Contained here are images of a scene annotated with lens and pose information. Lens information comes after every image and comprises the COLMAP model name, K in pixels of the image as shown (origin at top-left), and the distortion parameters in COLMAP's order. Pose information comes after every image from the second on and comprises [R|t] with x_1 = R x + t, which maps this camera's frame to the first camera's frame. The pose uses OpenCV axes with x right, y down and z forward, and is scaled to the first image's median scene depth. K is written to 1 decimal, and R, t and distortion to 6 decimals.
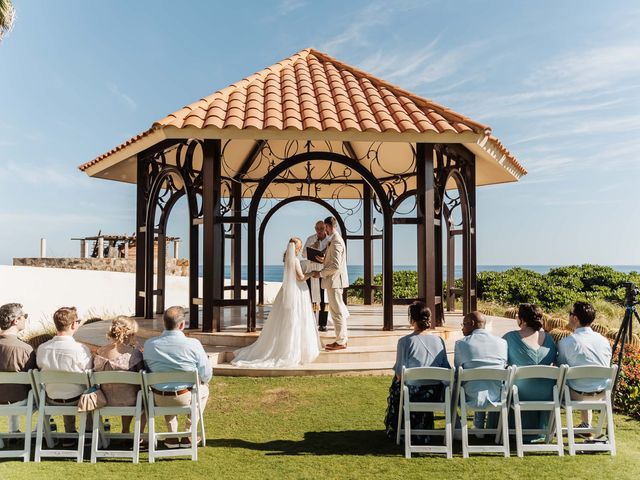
lens RADIAL K [[594.7, 0, 317.1], [0, 594.7, 238.7], [0, 0, 1]] dist [0.014094, 0.000000]
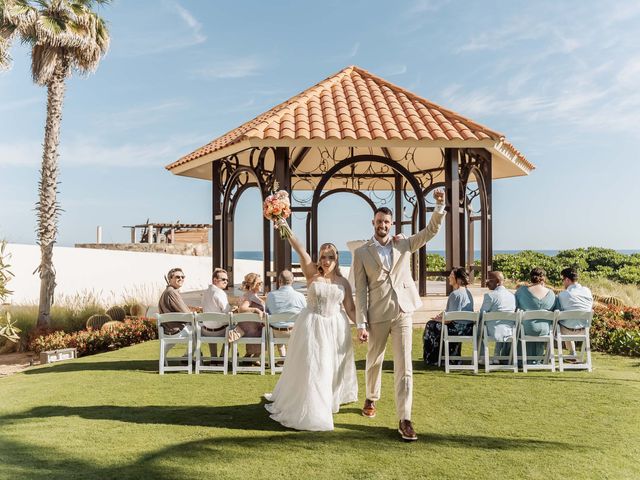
lens RADIAL K [[567.6, 0, 317.9], [0, 567.6, 239.1], [0, 0, 1]] dist [-0.000555, -0.004202]
pose [[0.999439, -0.004670, -0.033161, -0.053097], [0.005459, 0.999704, 0.023726, 0.002573], [0.033040, -0.023894, 0.999168, -0.177176]]
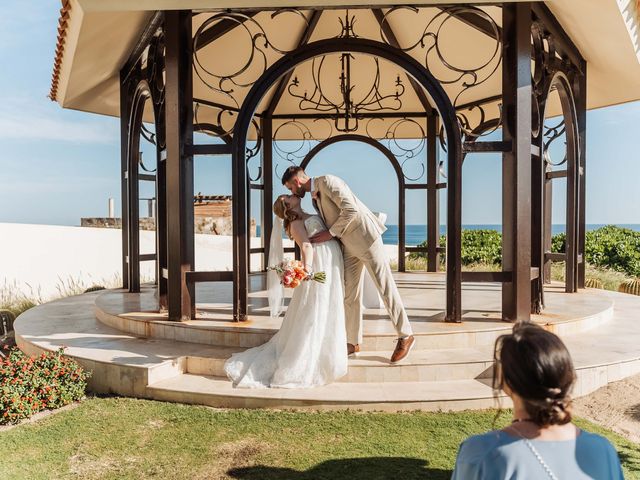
lens RADIAL K [[567.6, 0, 316.4], [0, 567.6, 237.8], [0, 0, 1]] dist [-0.000555, -0.004202]
pose [[0.990974, -0.000956, -0.134054, 0.048078], [0.009919, 0.997756, 0.066214, 0.020474], [0.133690, -0.066946, 0.988759, 0.335741]]
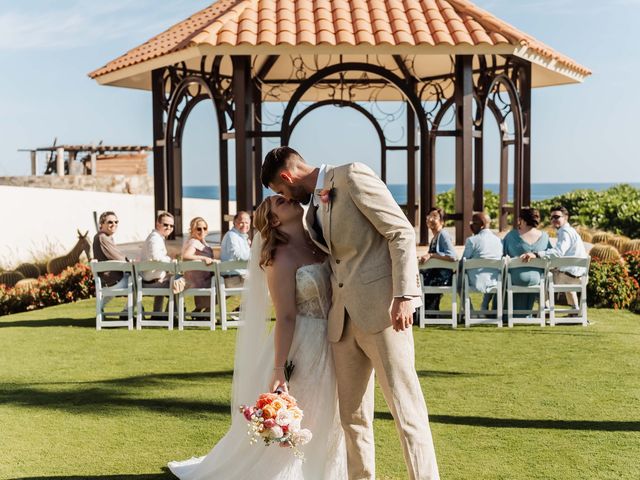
lens RADIAL K [[907.9, 0, 314.5], [0, 907.9, 237.4], [0, 0, 1]] dist [0.011722, 0.000000]
pose [[0.999087, -0.005142, -0.042413, 0.002126], [0.009465, 0.994700, 0.102379, -0.013241], [0.041661, -0.102687, 0.993841, -0.425848]]
